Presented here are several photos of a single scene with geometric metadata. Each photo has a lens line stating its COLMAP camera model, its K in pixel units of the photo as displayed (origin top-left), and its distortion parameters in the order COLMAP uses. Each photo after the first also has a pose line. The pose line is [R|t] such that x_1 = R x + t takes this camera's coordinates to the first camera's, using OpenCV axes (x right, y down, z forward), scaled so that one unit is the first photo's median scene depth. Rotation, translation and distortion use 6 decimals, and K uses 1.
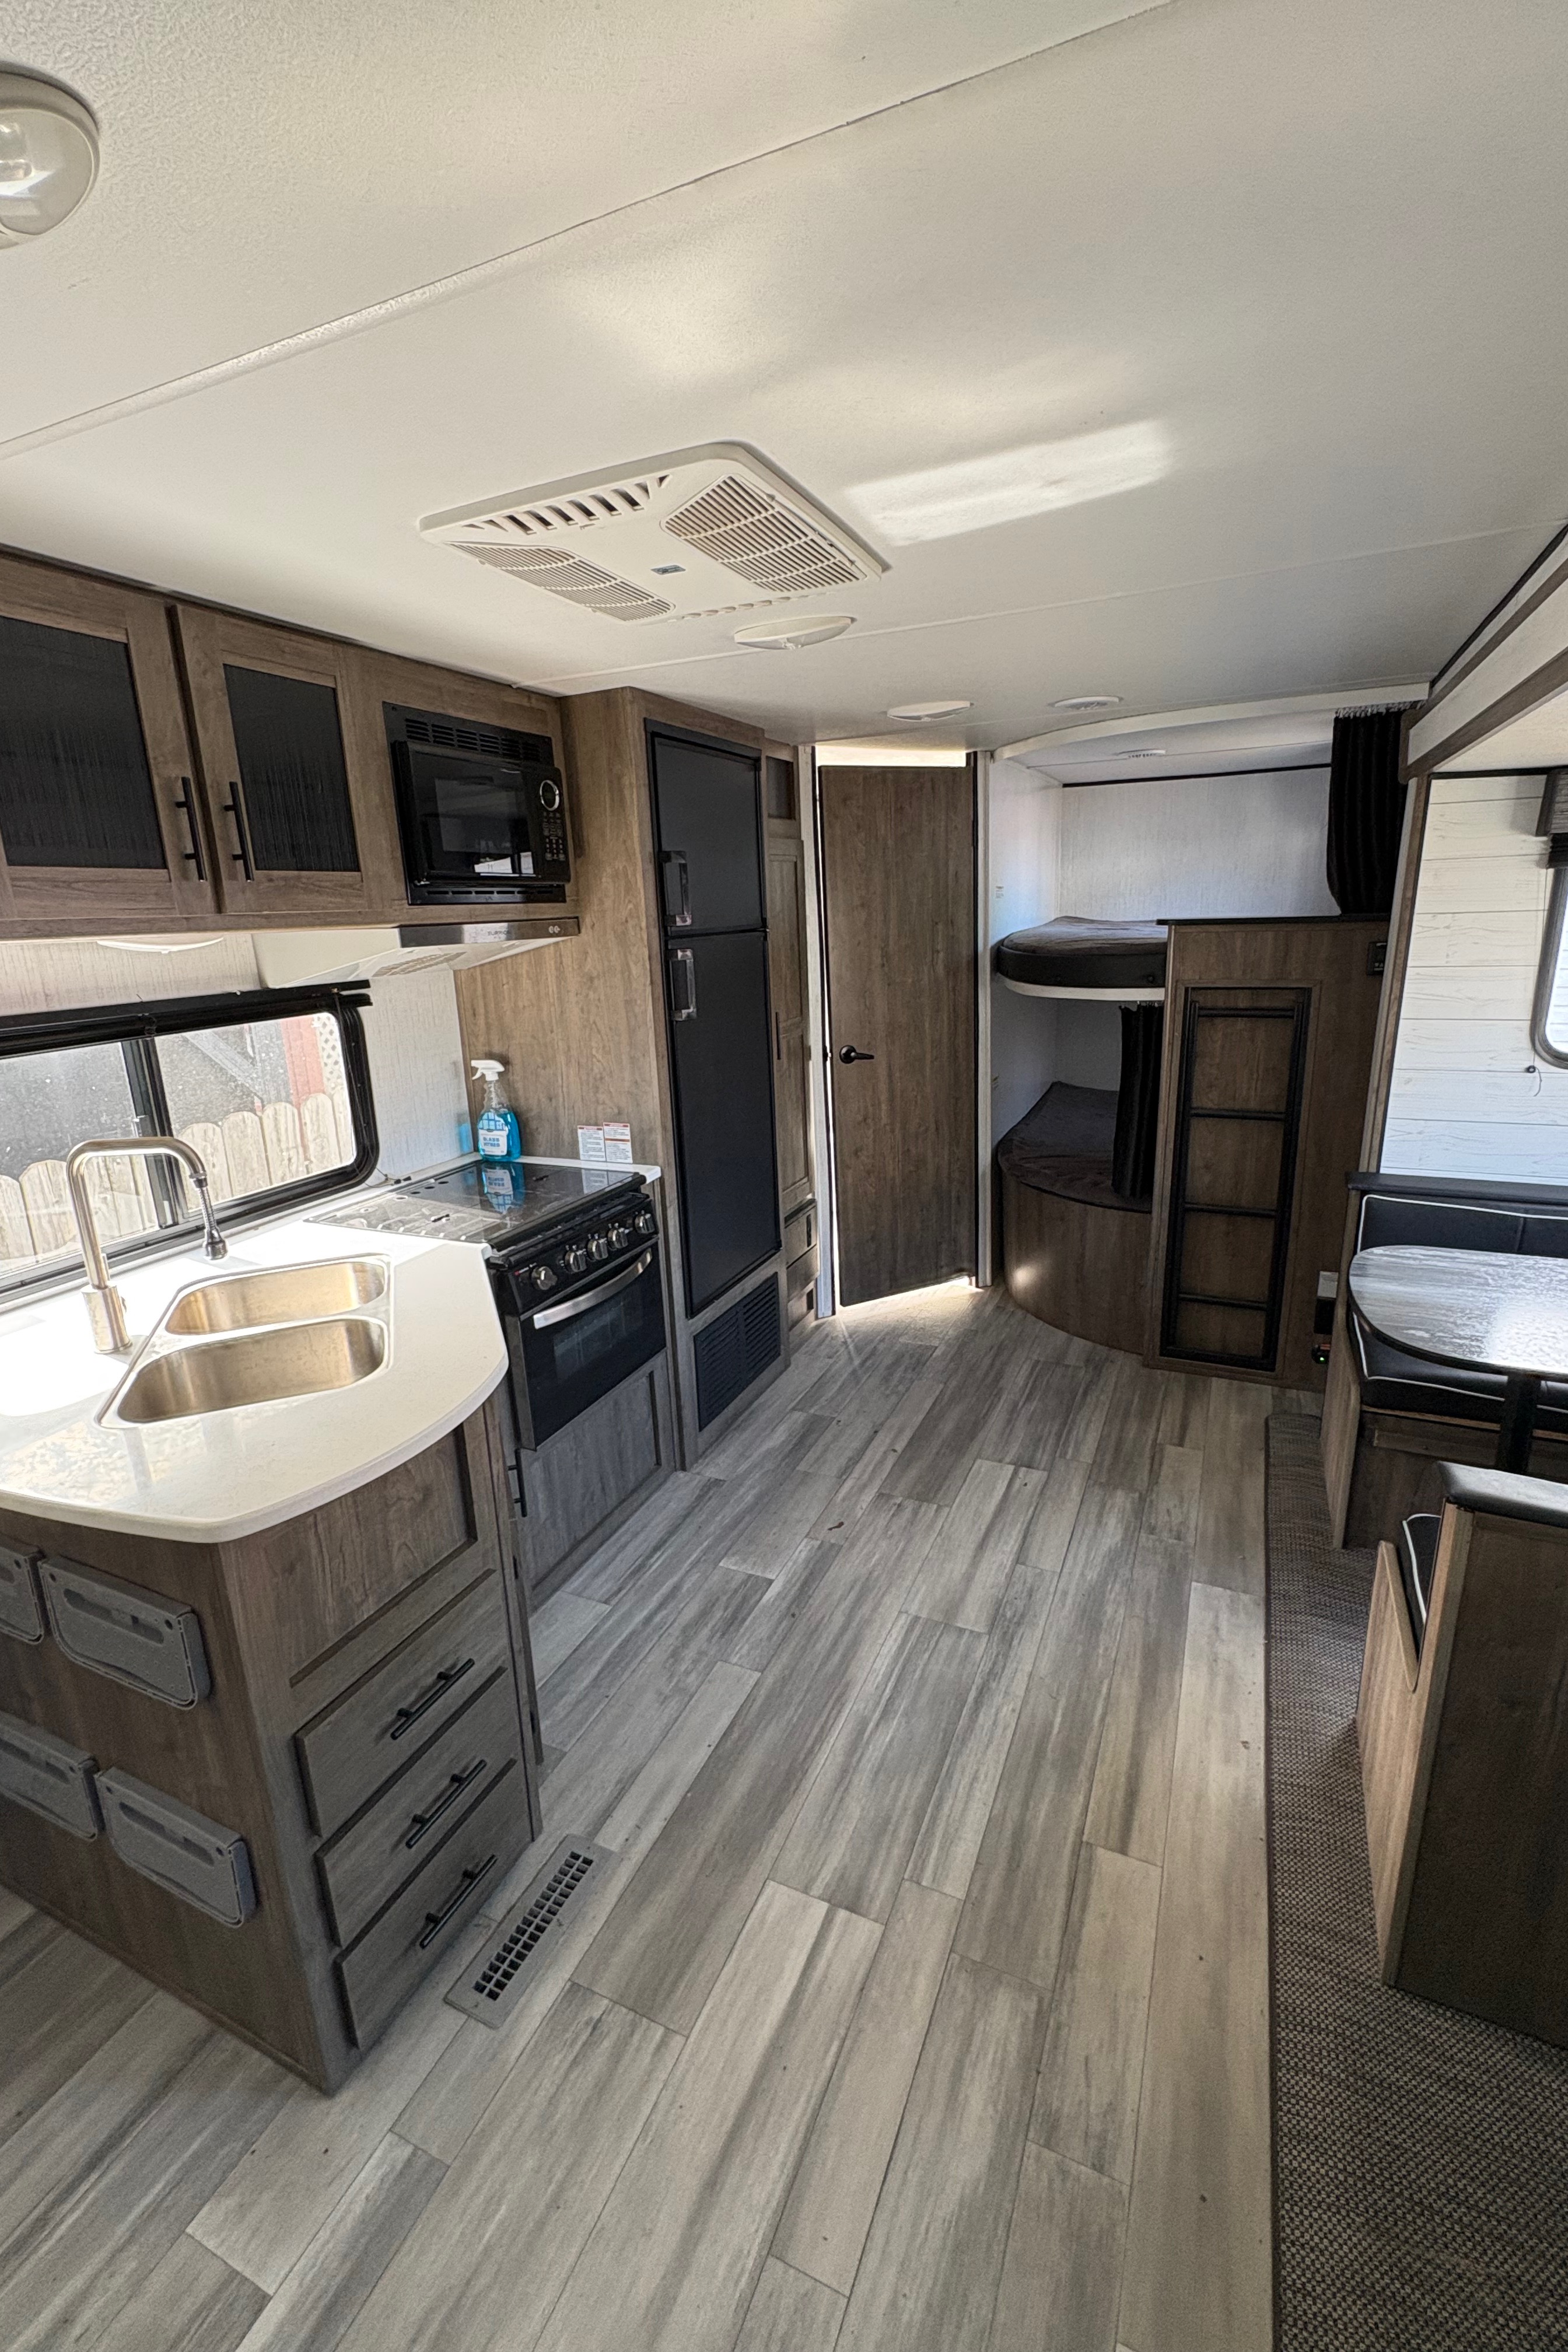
lens RADIAL K [[1009.3, 0, 788.9], [0, 1009.3, 1172.9], [0, 0, 1]] dist [-0.000453, -0.000302]
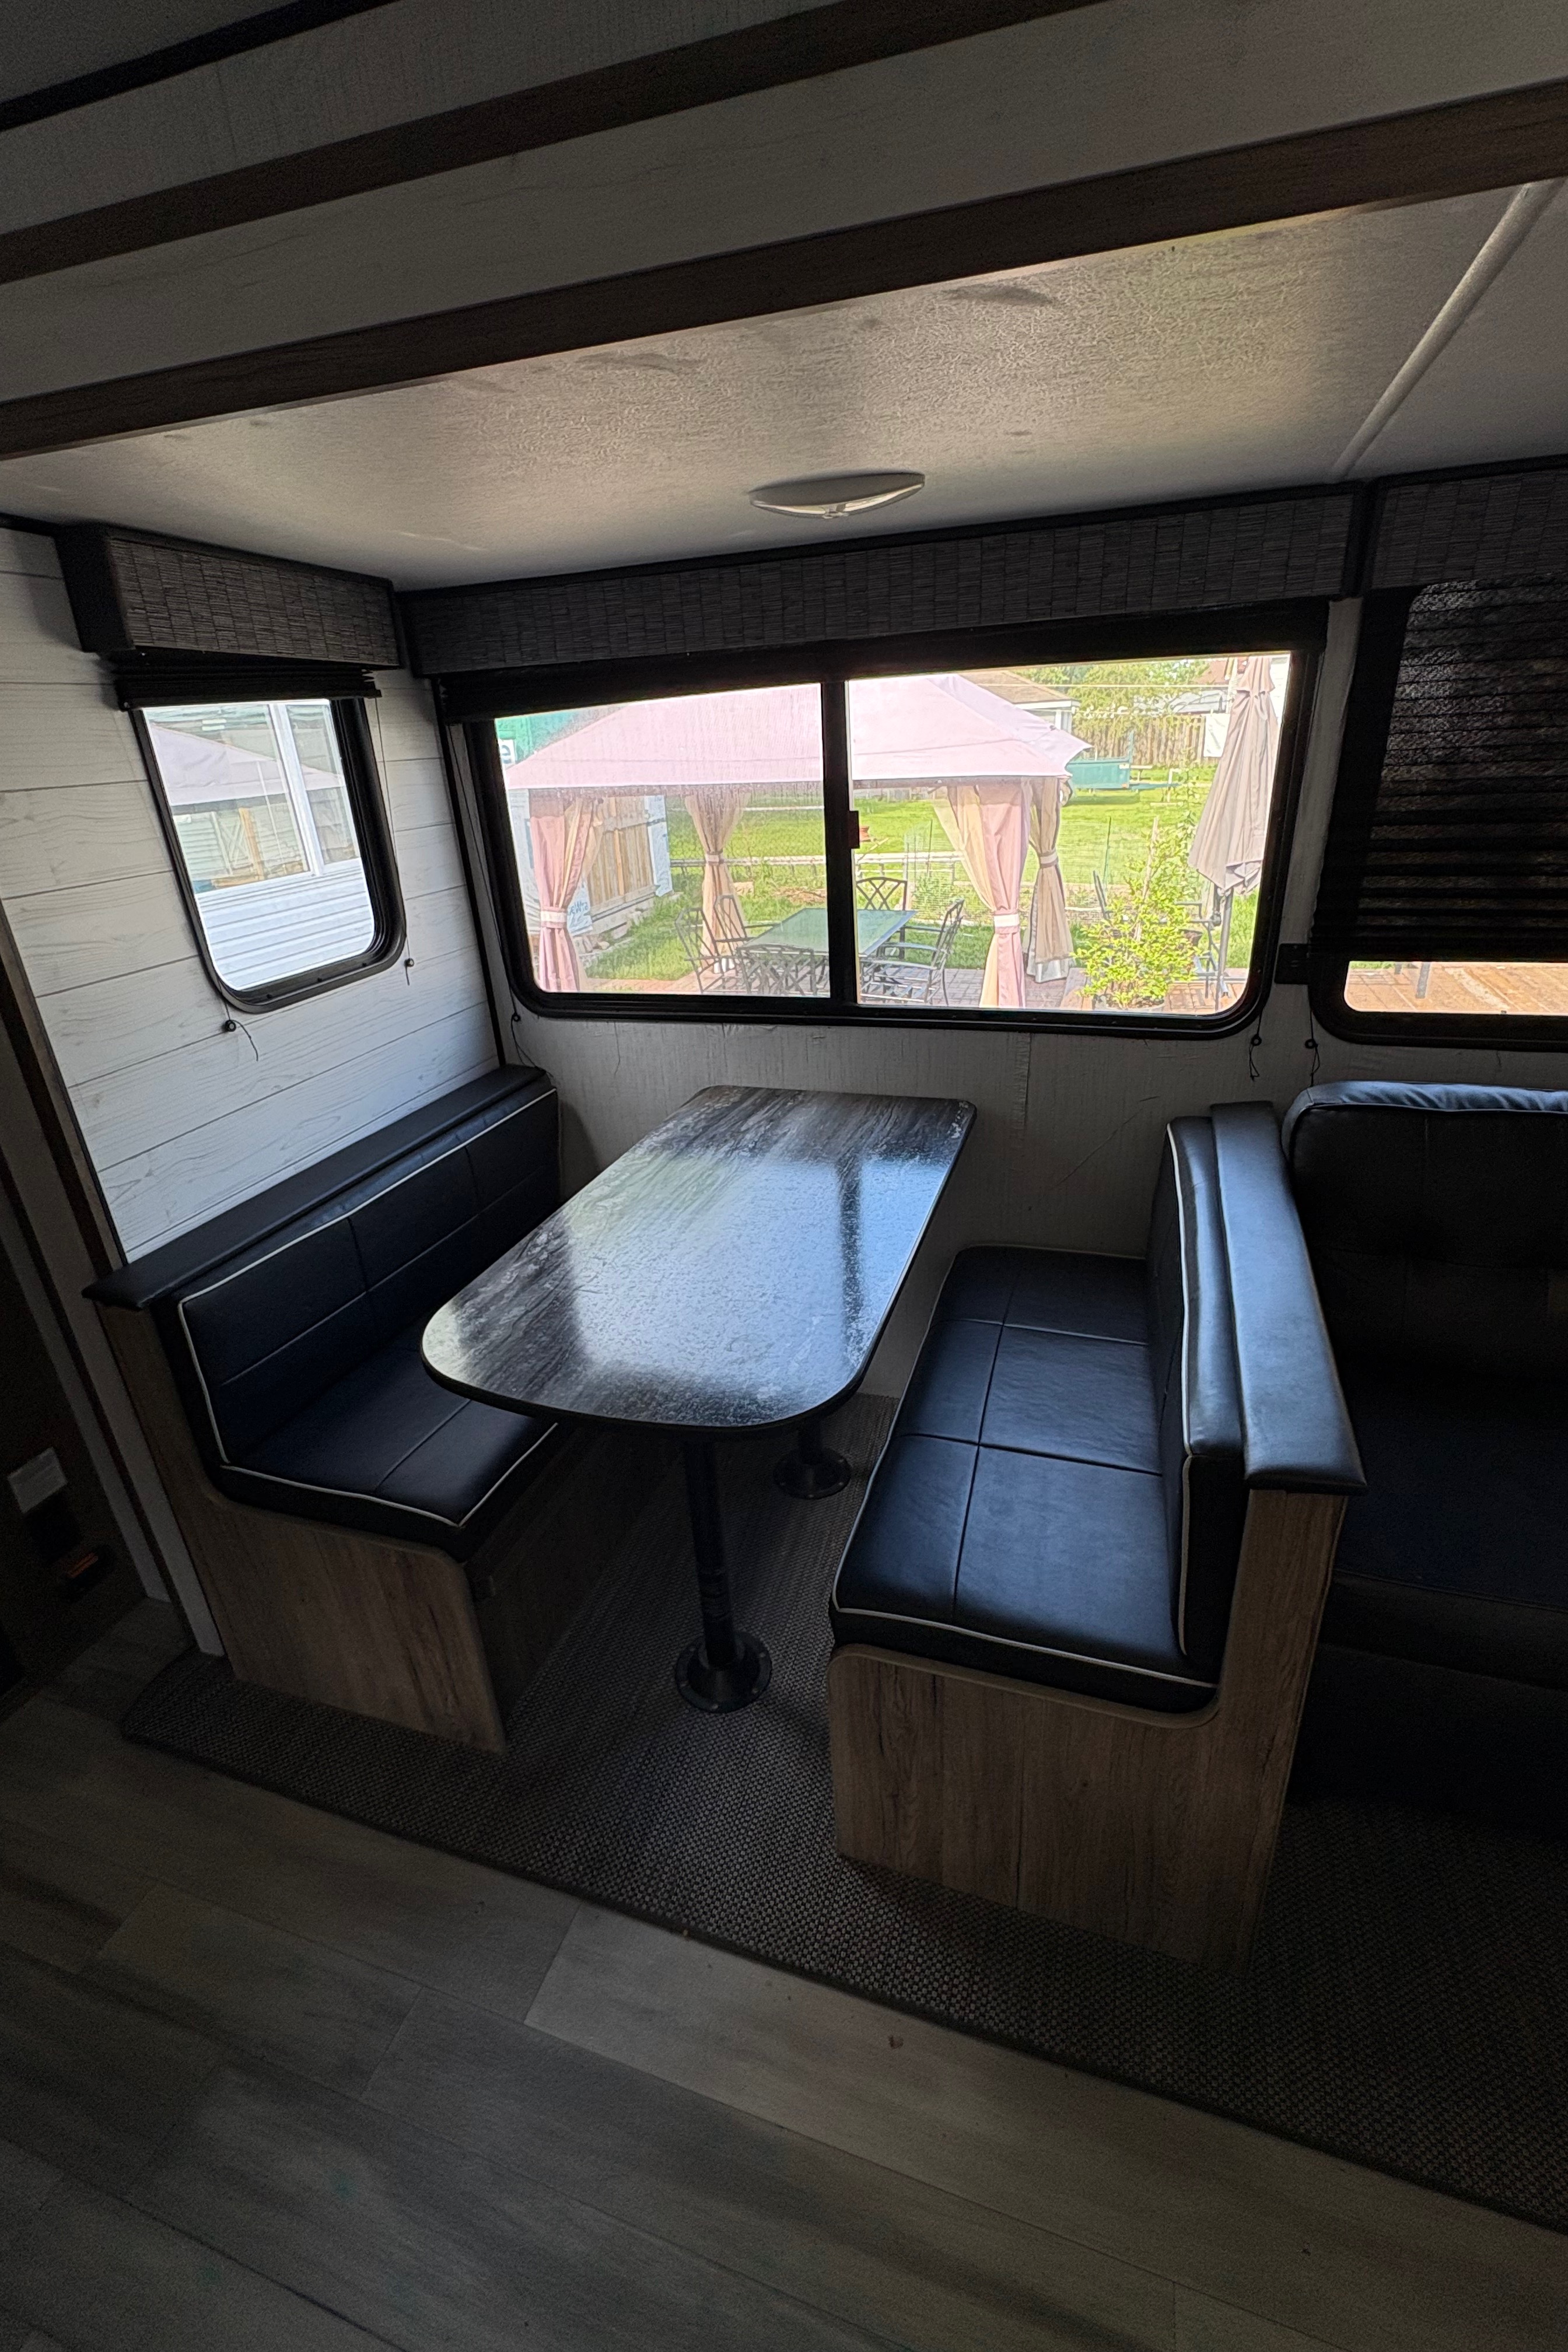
lens RADIAL K [[1009.3, 0, 788.9], [0, 1009.3, 1172.9], [0, 0, 1]] dist [-0.000453, -0.000302]
pose [[-0.098196, -0.363092, 0.926565, 0.049388], [0.311235, 0.873154, 0.375146, -0.181996], [-0.945246, 0.325217, 0.027266, 0.785879]]
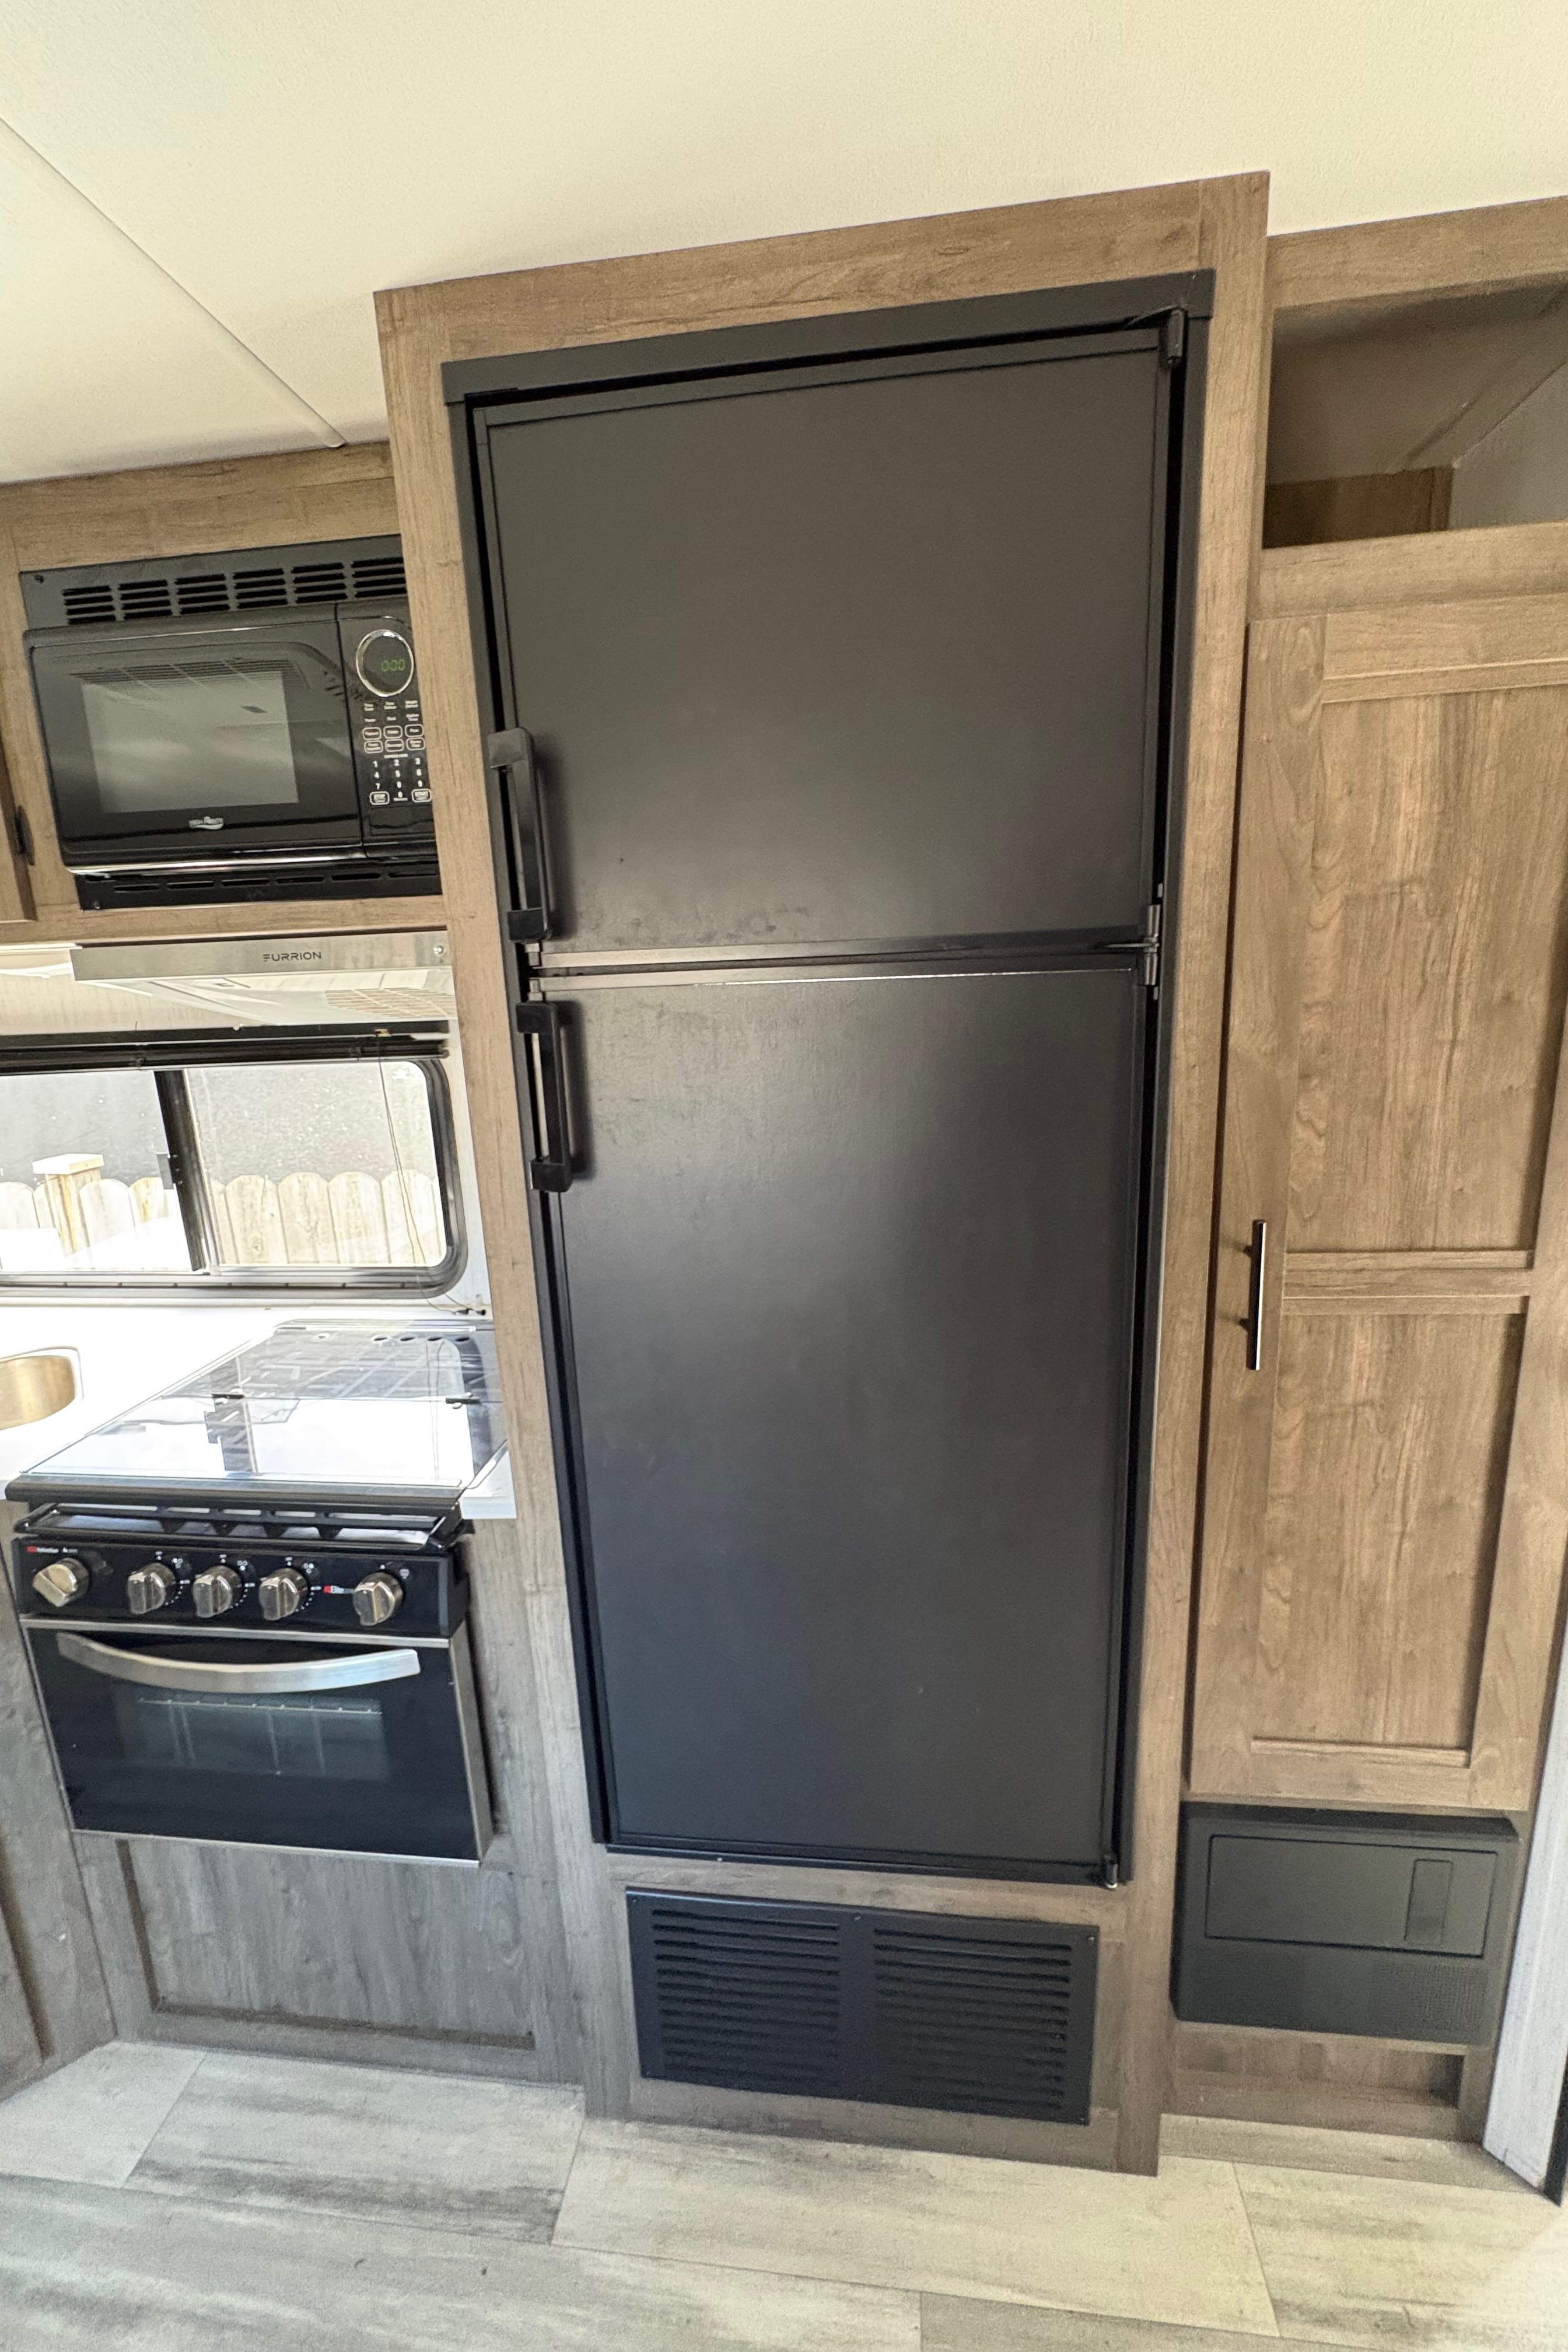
lens RADIAL K [[935.0, 0, 795.4], [0, 935.0, 1172.9], [0, 0, 1]] dist [-0.000125, 0.000086]
pose [[0.305979, 0.228559, -0.924196, 0.315432], [-0.217196, 0.961913, 0.165978, -0.297288], [0.926932, 0.149946, 0.343967, 1.214925]]
